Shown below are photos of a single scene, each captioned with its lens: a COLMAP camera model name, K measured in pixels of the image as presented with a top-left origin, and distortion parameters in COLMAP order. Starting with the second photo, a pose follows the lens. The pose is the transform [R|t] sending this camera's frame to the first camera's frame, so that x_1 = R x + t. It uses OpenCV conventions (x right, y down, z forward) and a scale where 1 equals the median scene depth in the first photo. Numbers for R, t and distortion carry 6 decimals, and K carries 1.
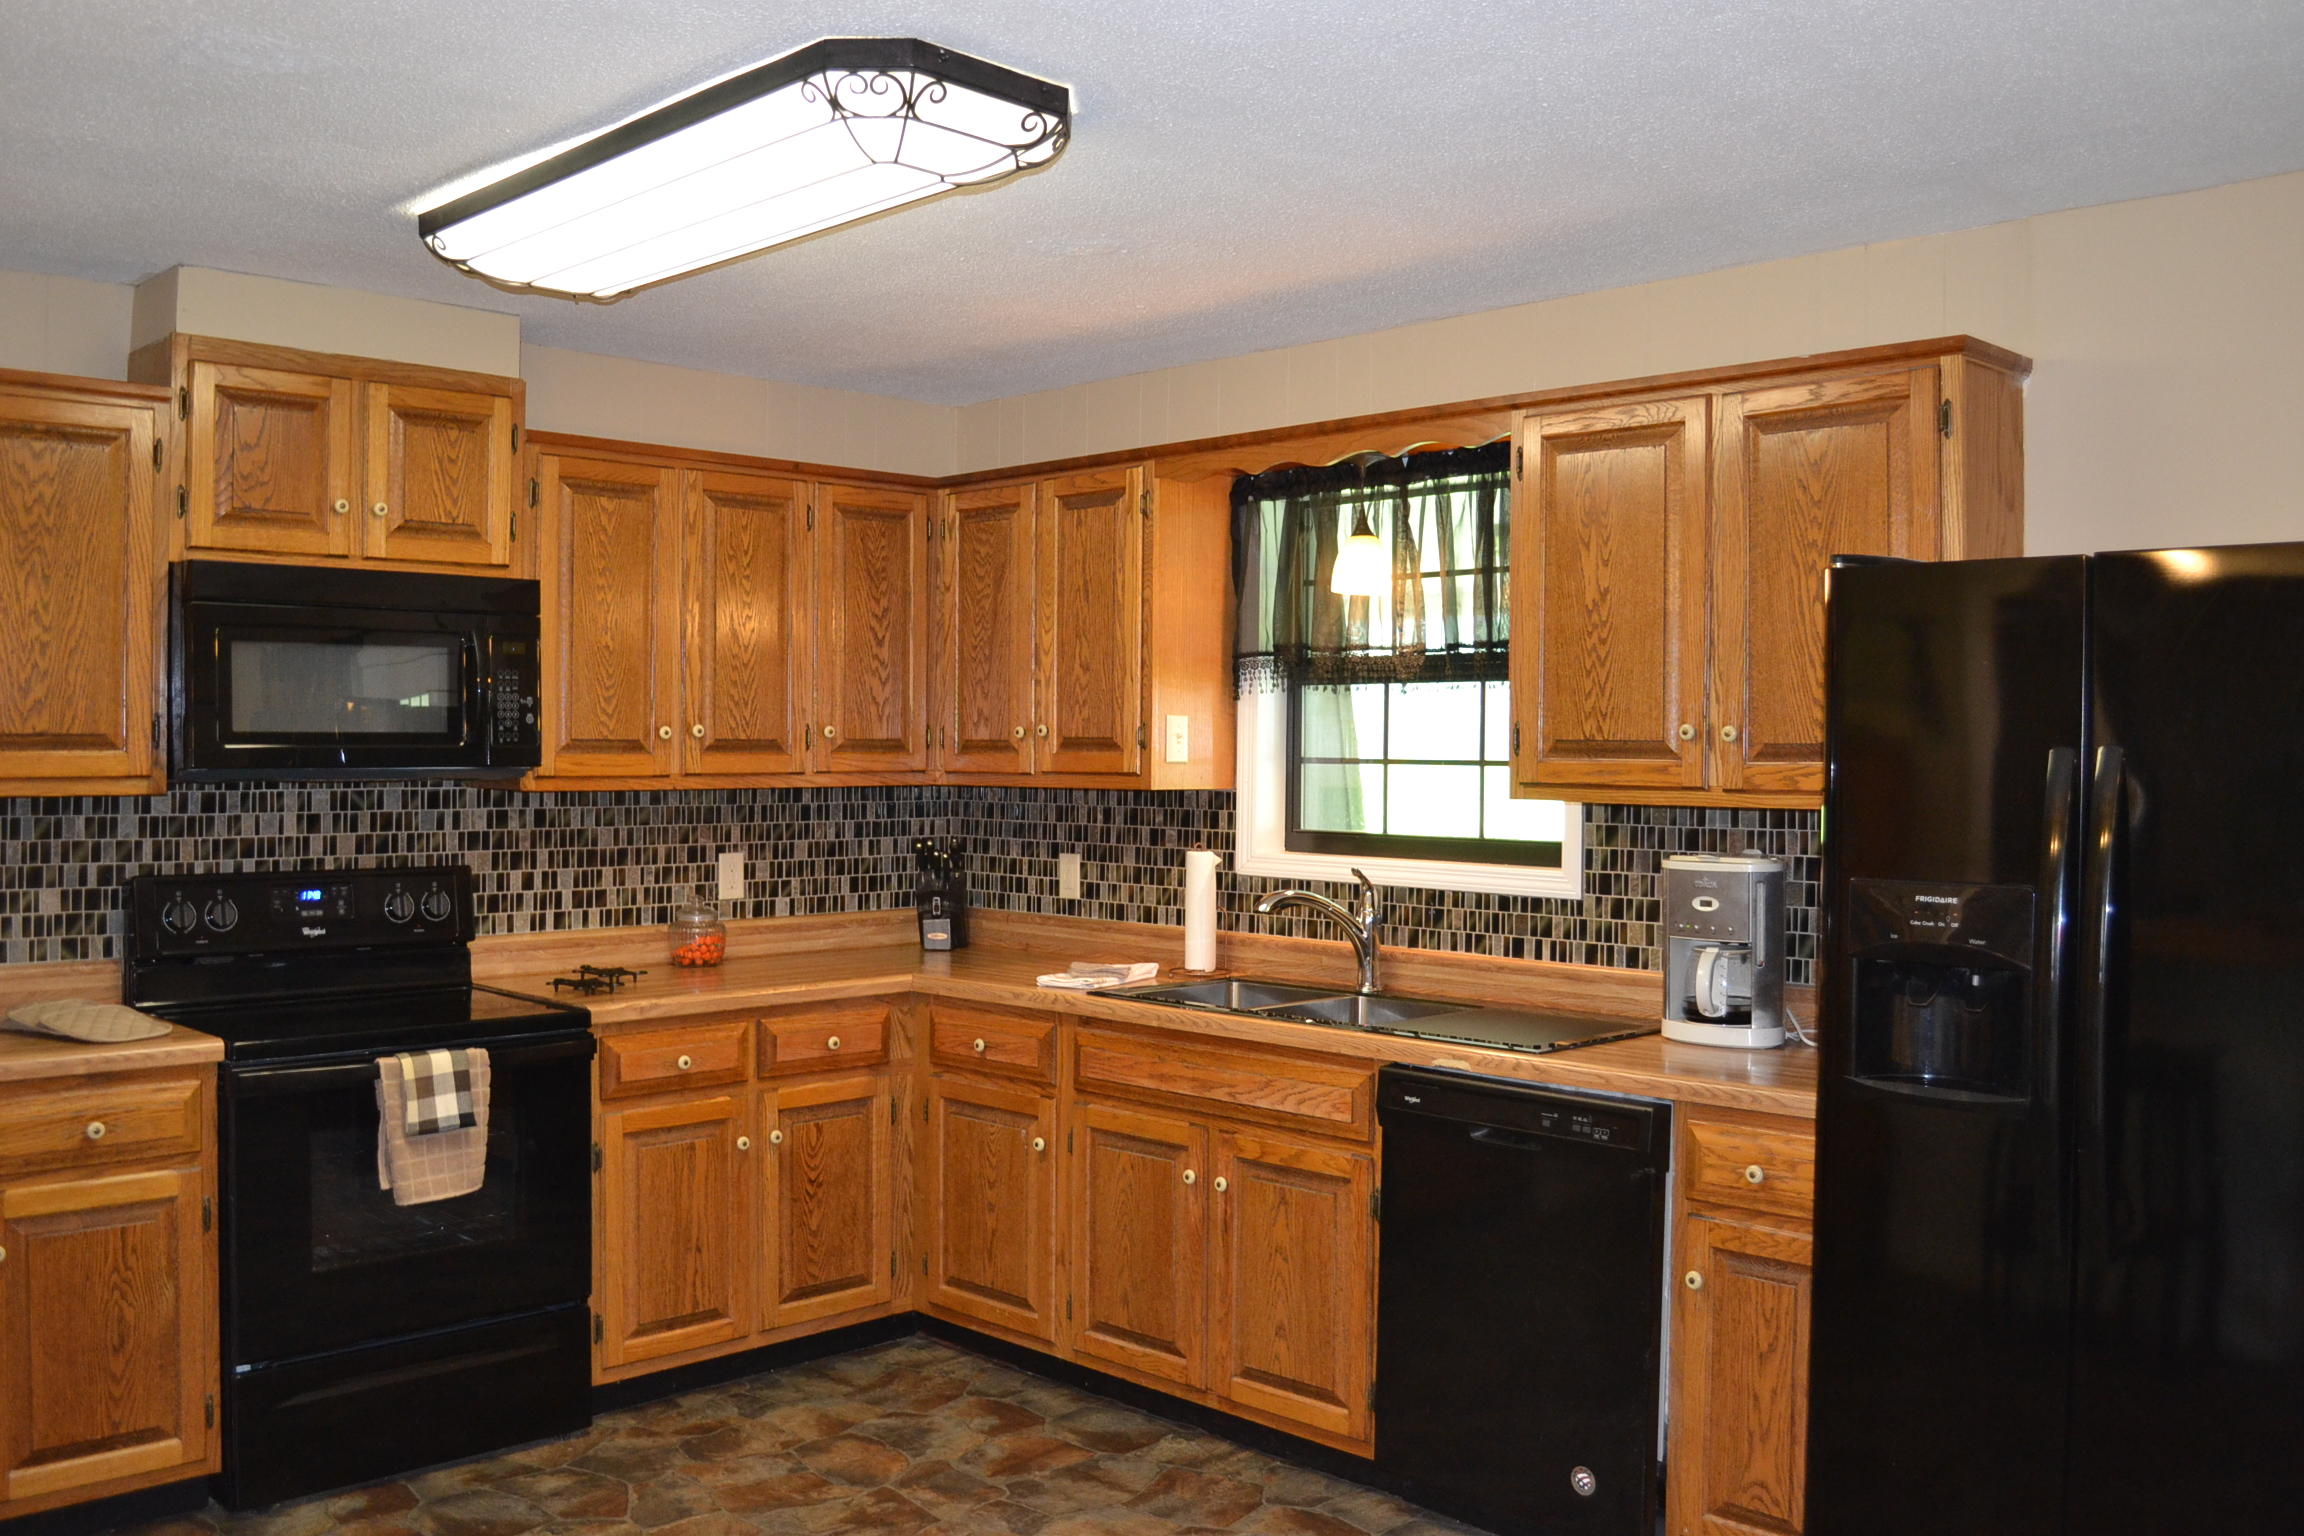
lens RADIAL K [[1983.8, 0, 1153.0], [0, 1983.8, 771.6], [0, 0, 1]] dist [-0.084228, 0.015732]
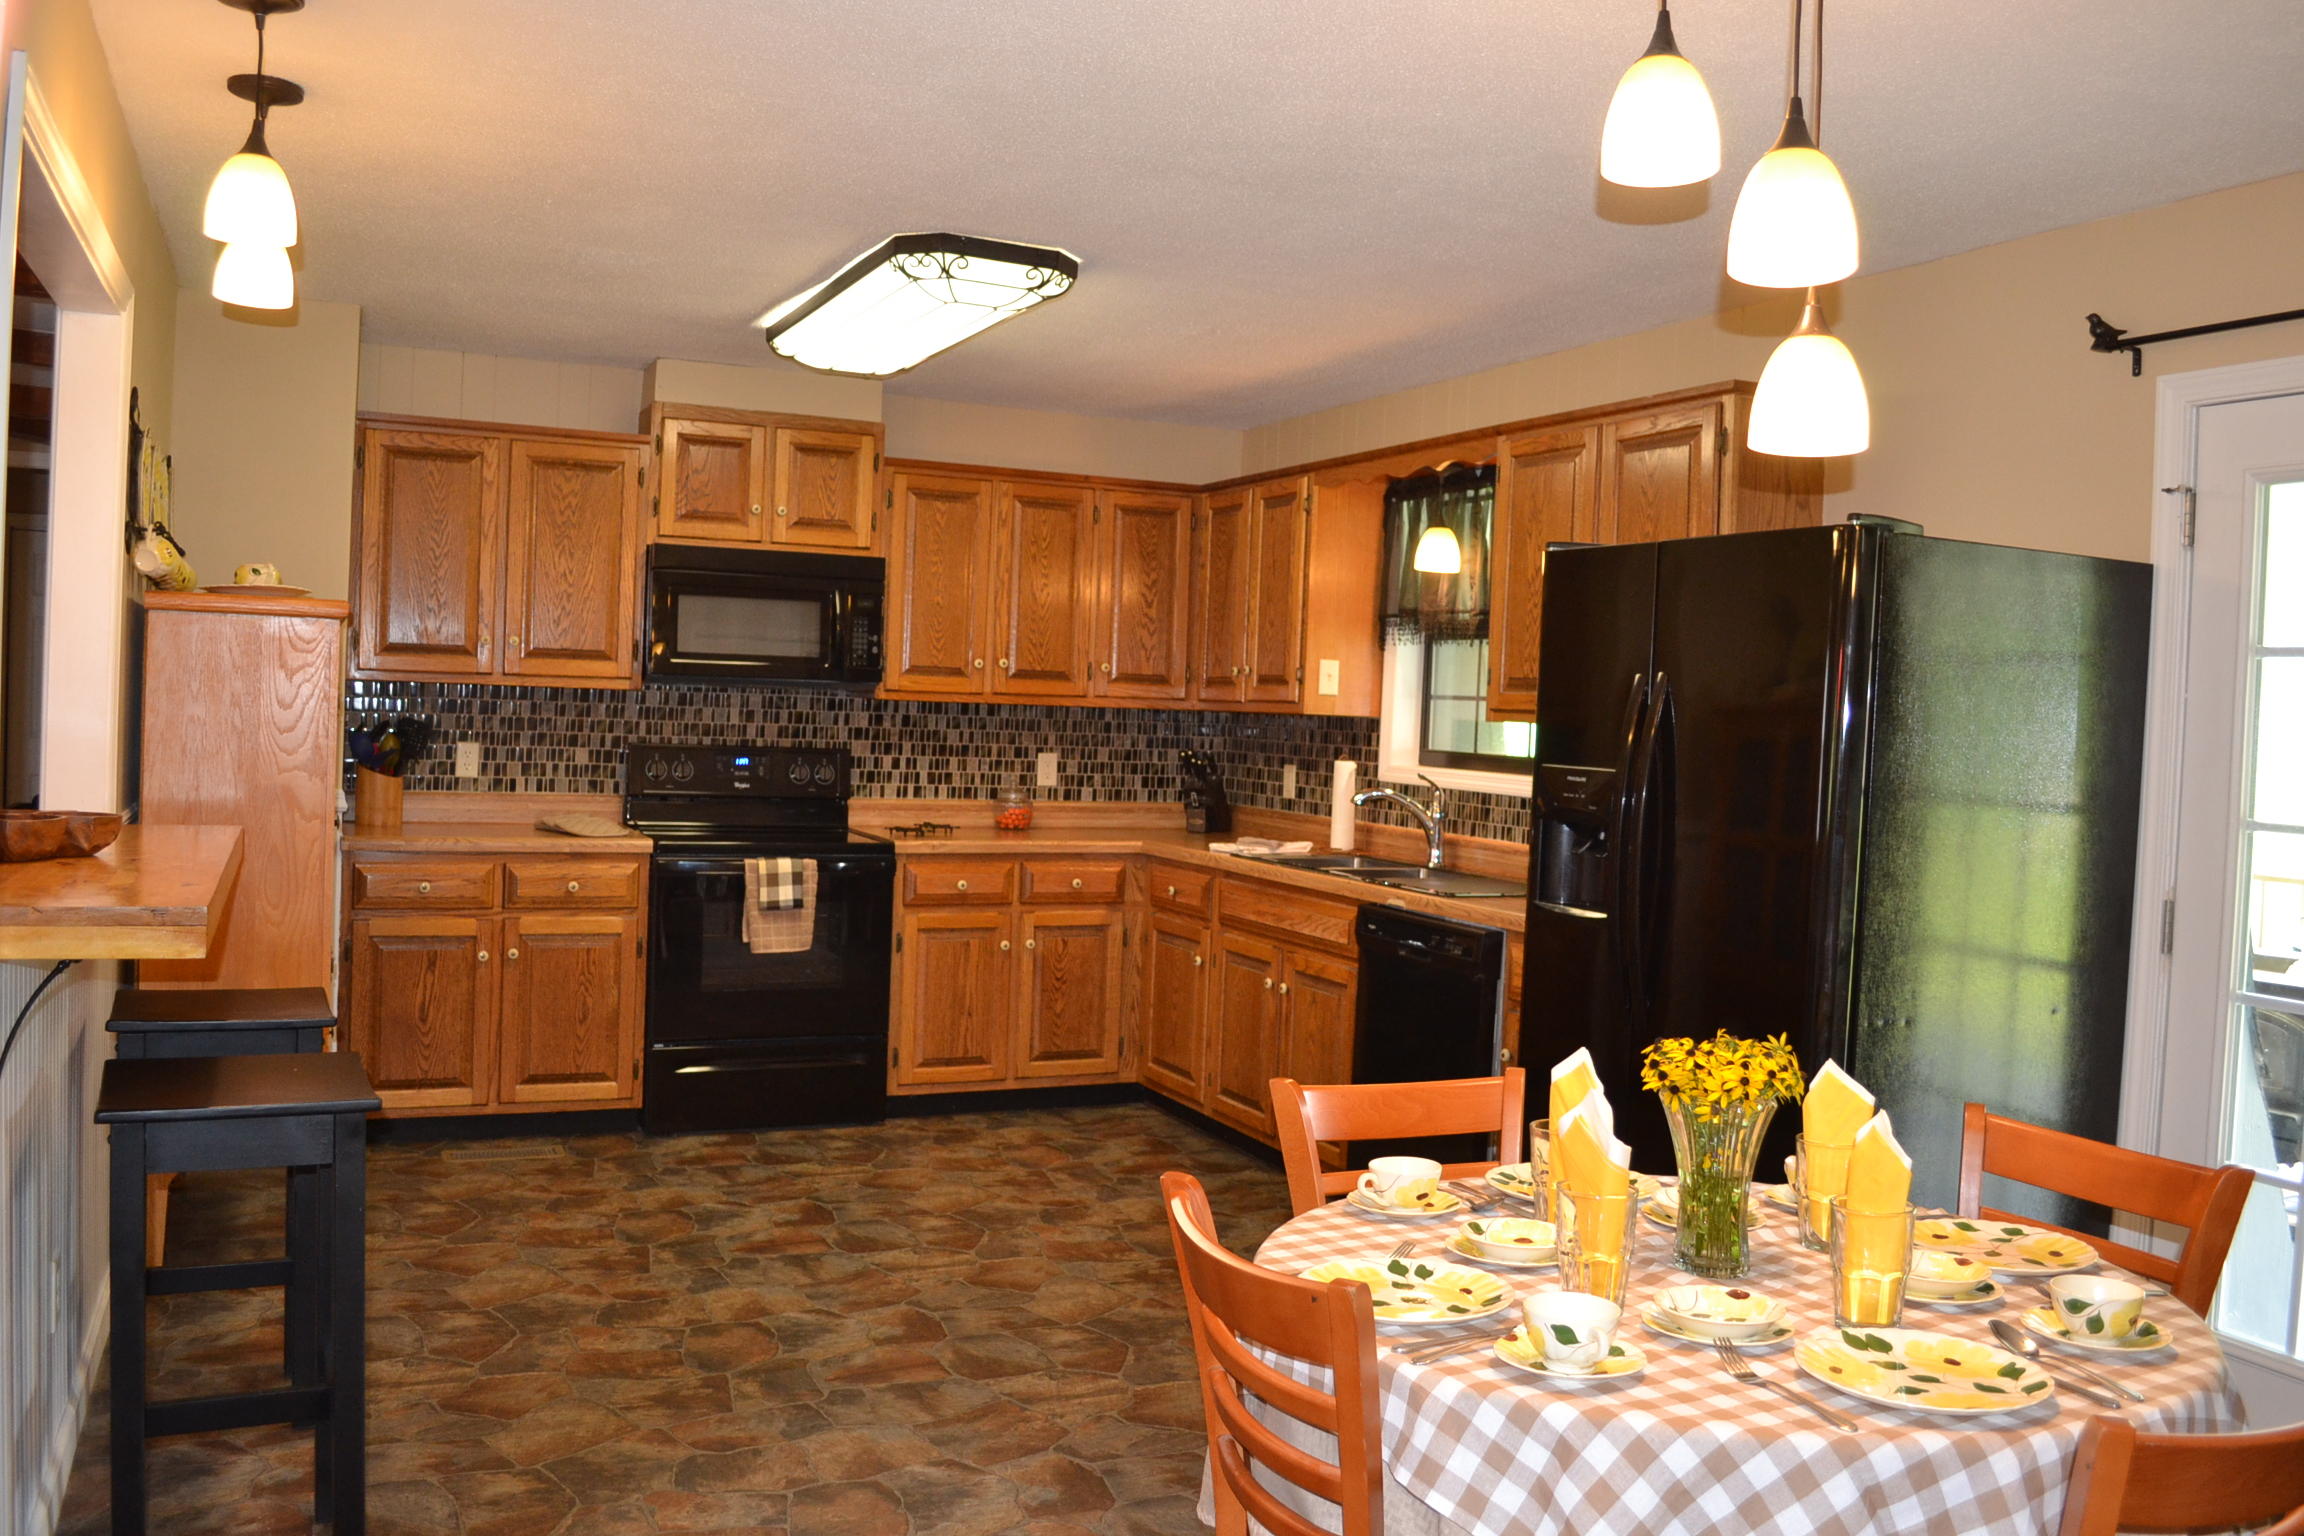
lens RADIAL K [[1864.8, 0, 1165.9], [0, 1864.8, 773.3], [0, 0, 1]] dist [-0.082027, 0.010723]
pose [[0.940208, 0.042348, -0.337957, 0.380554], [-0.036929, 0.999066, 0.022451, 0.027360], [0.338592, -0.008629, 0.940894, -0.265062]]
